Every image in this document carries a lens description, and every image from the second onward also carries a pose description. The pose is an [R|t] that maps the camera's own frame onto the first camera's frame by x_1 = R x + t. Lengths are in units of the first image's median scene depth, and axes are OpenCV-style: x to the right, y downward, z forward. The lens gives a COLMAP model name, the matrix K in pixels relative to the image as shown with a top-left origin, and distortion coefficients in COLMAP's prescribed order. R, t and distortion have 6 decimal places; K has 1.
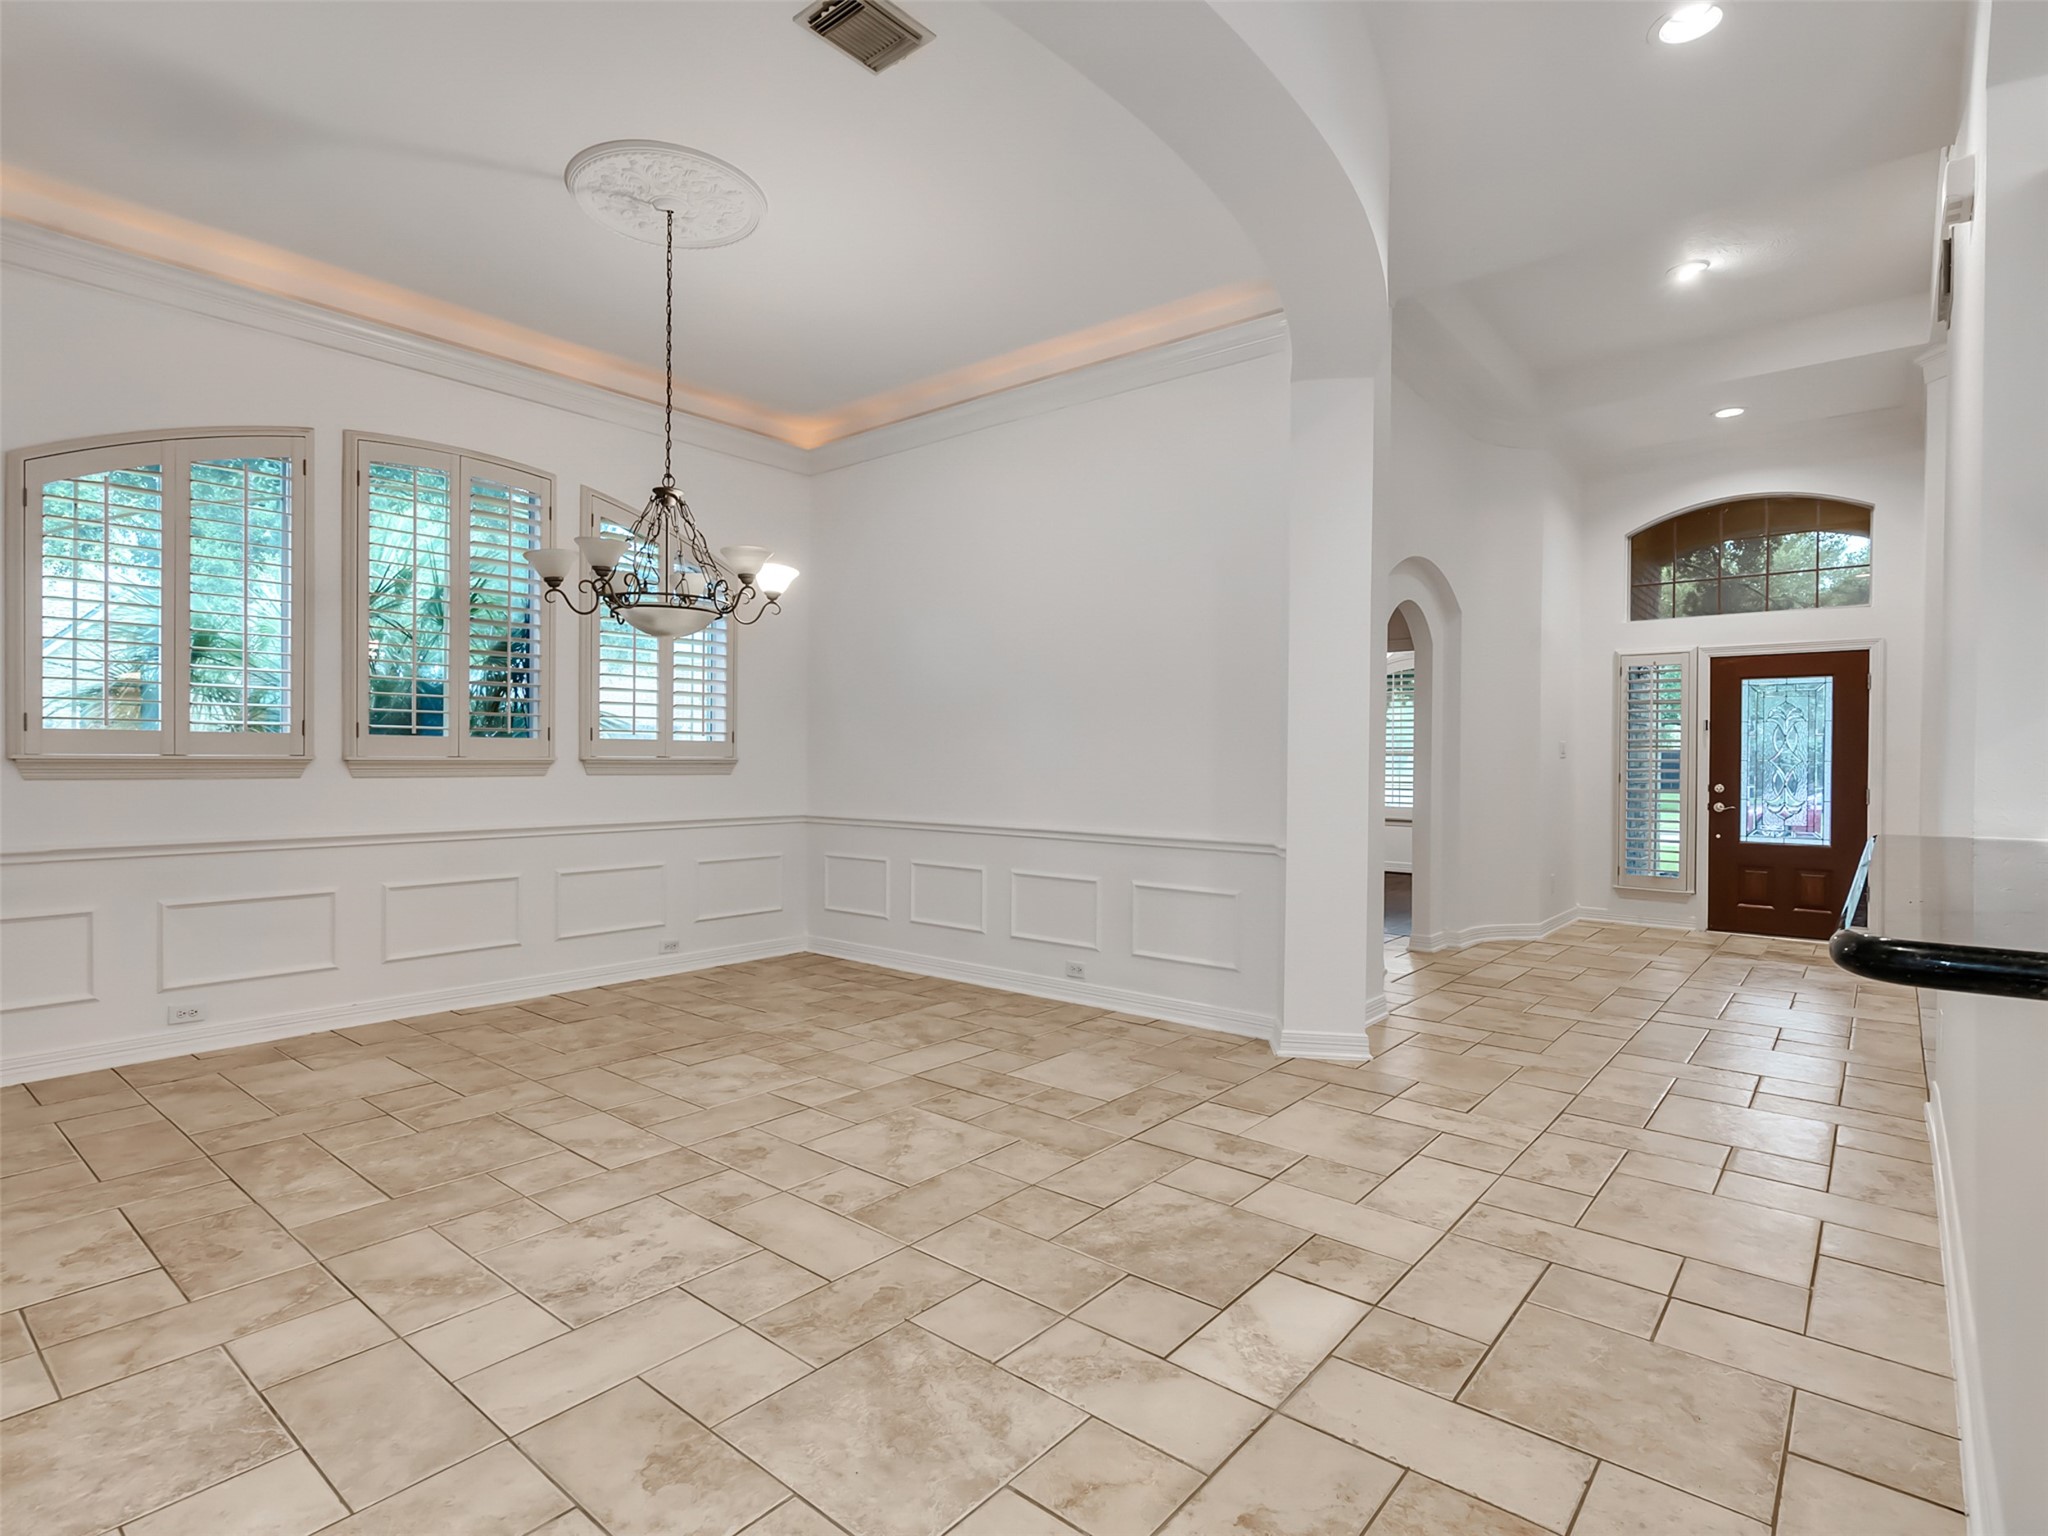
lens RADIAL K [[1047.3, 0, 994.9], [0, 1047.3, 767.8], [0, 0, 1]] dist [-0.010982, 0.003542]
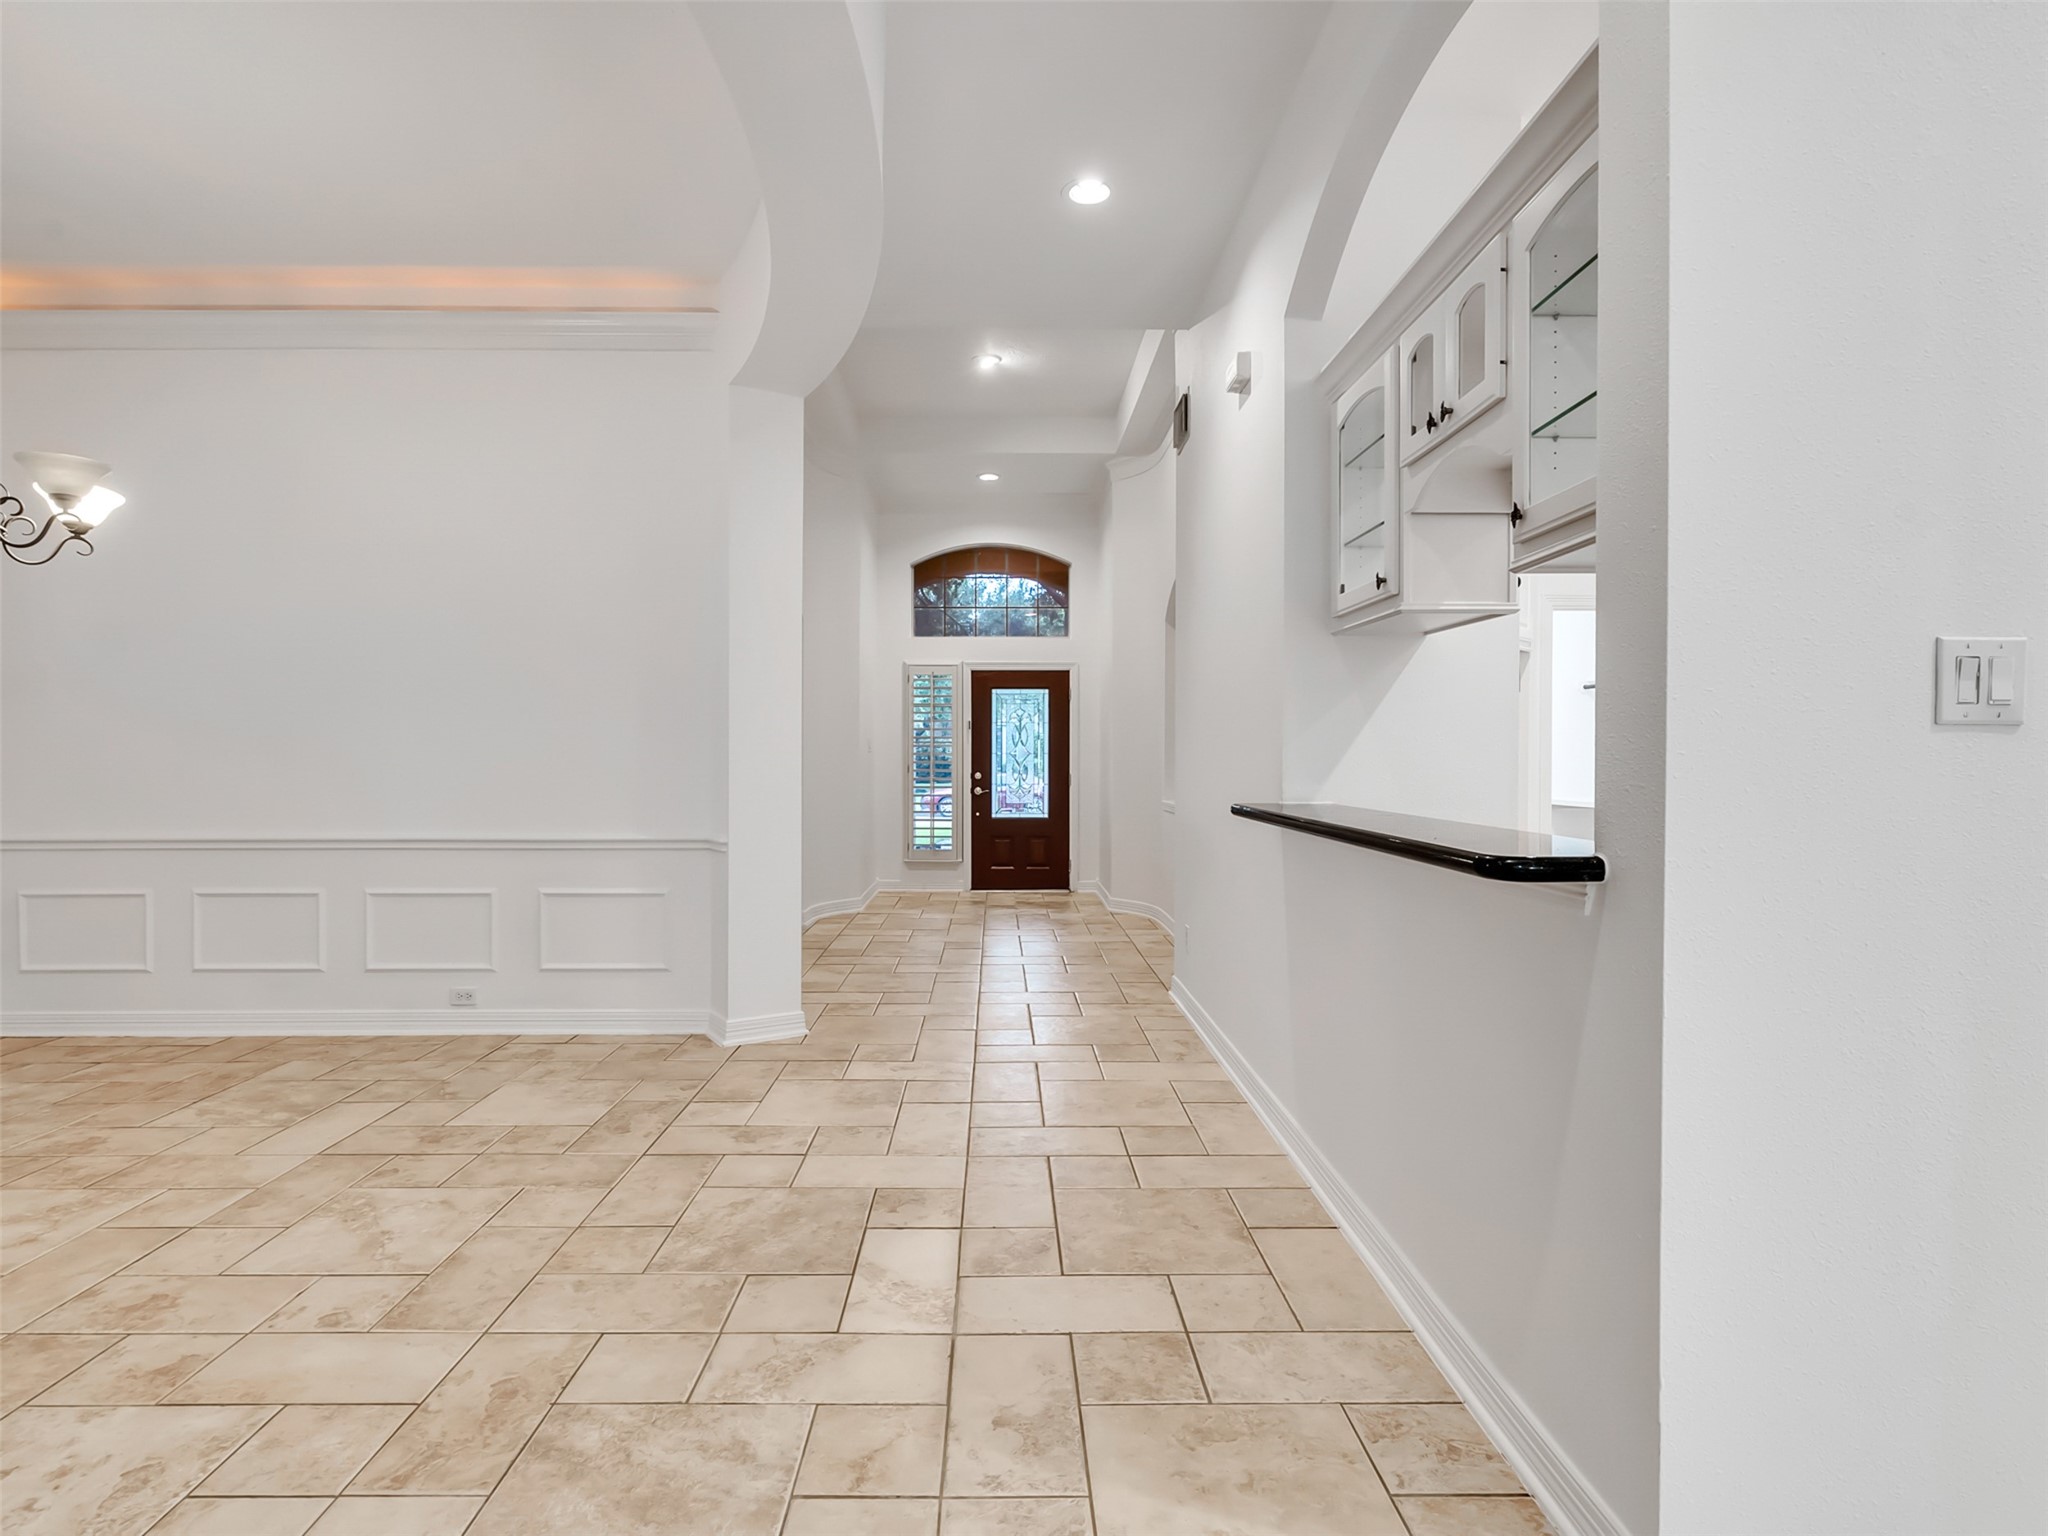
lens RADIAL K [[1047.3, 0, 1018.1], [0, 1047.3, 763.4], [0, 0, 1]] dist [-0.010982, 0.003542]
pose [[0.750167, -0.011340, 0.661151, -0.245777], [0.010514, 0.999931, 0.005221, -0.002602], [-0.661164, 0.003034, 0.750235, 0.063314]]
